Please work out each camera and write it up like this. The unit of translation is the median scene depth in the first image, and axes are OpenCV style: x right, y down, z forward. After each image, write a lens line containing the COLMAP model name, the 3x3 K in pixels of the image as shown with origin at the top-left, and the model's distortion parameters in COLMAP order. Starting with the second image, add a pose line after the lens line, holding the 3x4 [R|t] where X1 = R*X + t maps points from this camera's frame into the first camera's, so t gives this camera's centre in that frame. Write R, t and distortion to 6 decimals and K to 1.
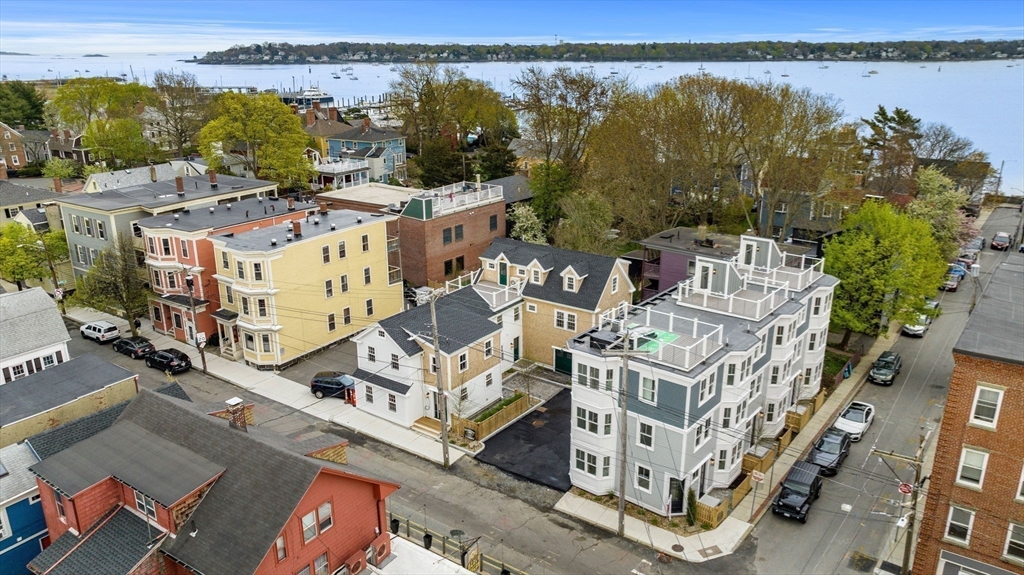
lens RADIAL K [[746.4, 0, 512.1], [0, 746.4, 286.3], [0, 0, 1]] dist [-0.013268, 0.003924]
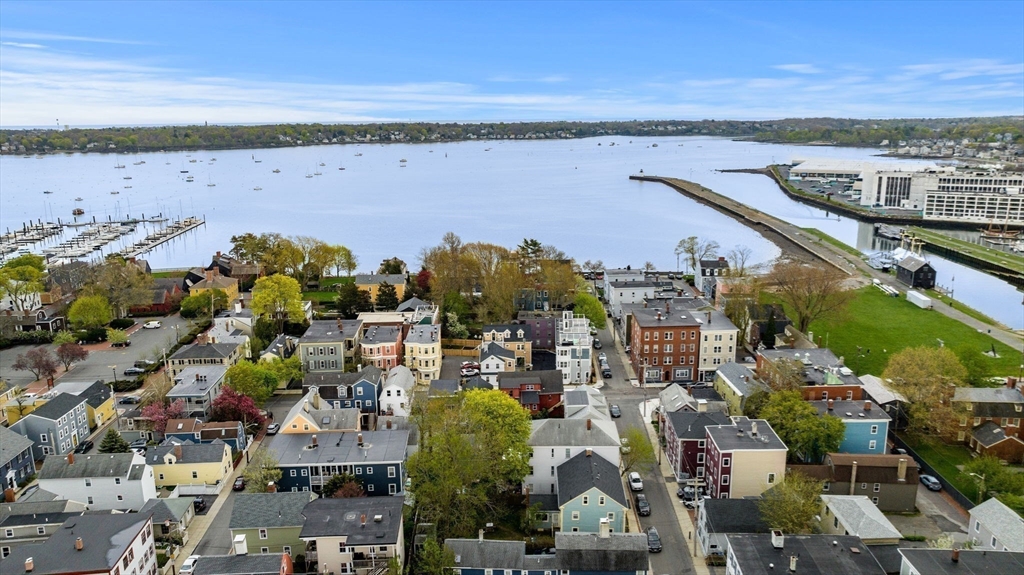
lens RADIAL K [[746.4, 0, 513.0], [0, 746.4, 285.3], [0, 0, 1]] dist [-0.013268, 0.003924]
pose [[0.804619, -0.140241, 0.576993, -1.670047], [0.190414, 0.981332, -0.027017, -0.125512], [-0.562433, 0.131606, 0.816302, -1.517101]]
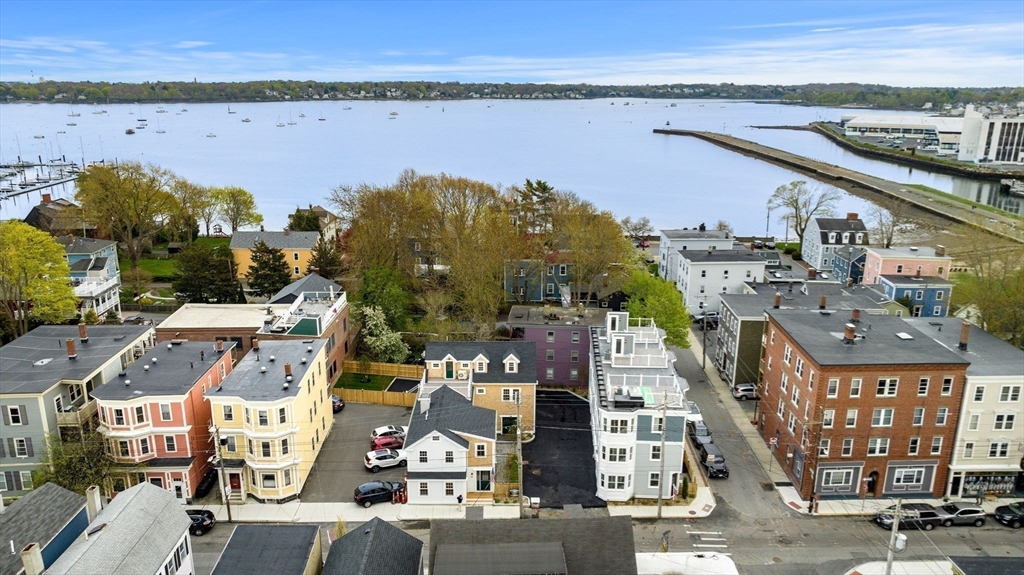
lens RADIAL K [[746.4, 0, 520.0], [0, 746.4, 283.1], [0, 0, 1]] dist [-0.013268, 0.003924]
pose [[0.804447, -0.147395, 0.575447, -0.647075], [0.173895, 0.984722, 0.009130, -0.158361], [-0.568001, 0.092723, 0.817788, -0.130079]]
